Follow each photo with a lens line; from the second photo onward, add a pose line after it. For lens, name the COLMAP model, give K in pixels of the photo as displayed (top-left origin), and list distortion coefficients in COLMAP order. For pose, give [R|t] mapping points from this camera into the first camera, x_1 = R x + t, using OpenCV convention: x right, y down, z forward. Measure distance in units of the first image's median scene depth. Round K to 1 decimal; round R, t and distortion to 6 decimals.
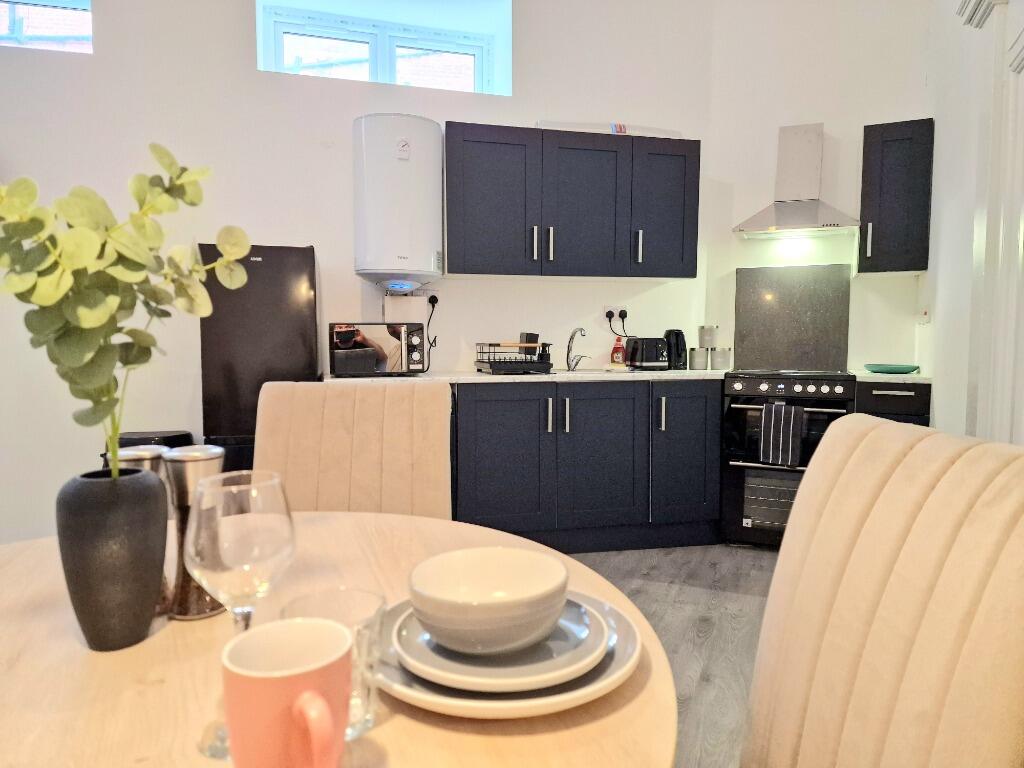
lens RADIAL K [[680.0, 0, 512.0], [0, 680.0, 384.0], [0, 0, 1]] dist [0.064074, -0.002179]
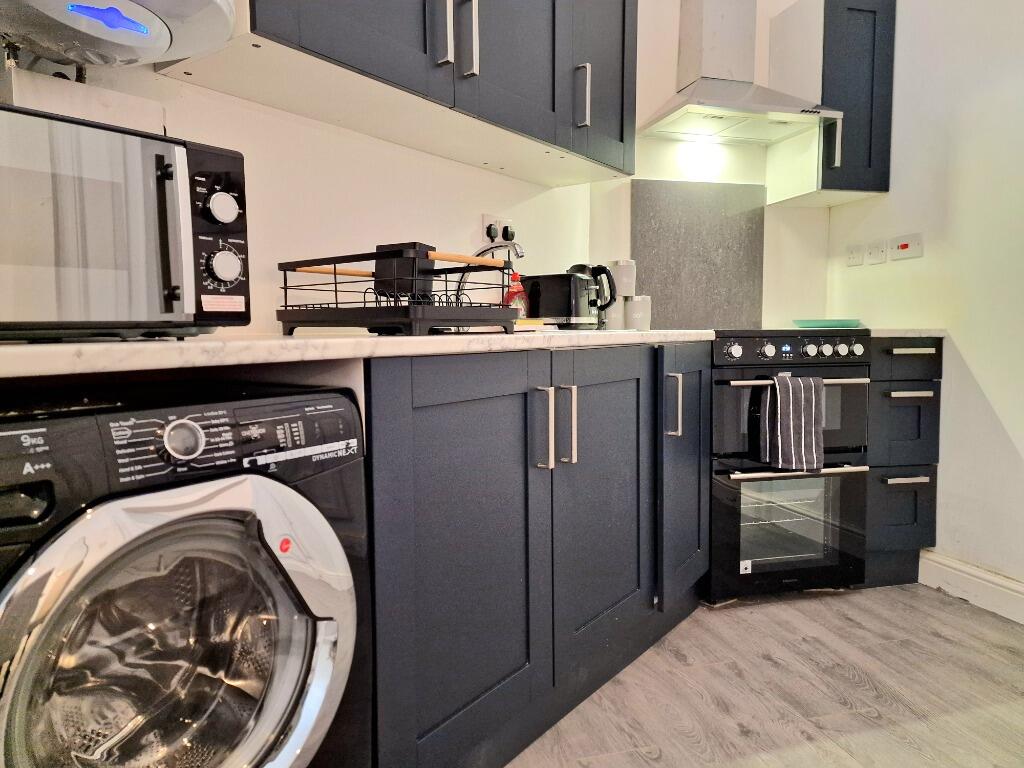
lens RADIAL K [[680.0, 0, 512.0], [0, 680.0, 384.0], [0, 0, 1]] dist [0.064074, -0.002179]
pose [[0.791121, -0.055327, 0.609152, -0.205982], [0.050552, 0.998408, 0.025028, 0.007406], [-0.609567, 0.010994, 0.792658, 0.635494]]
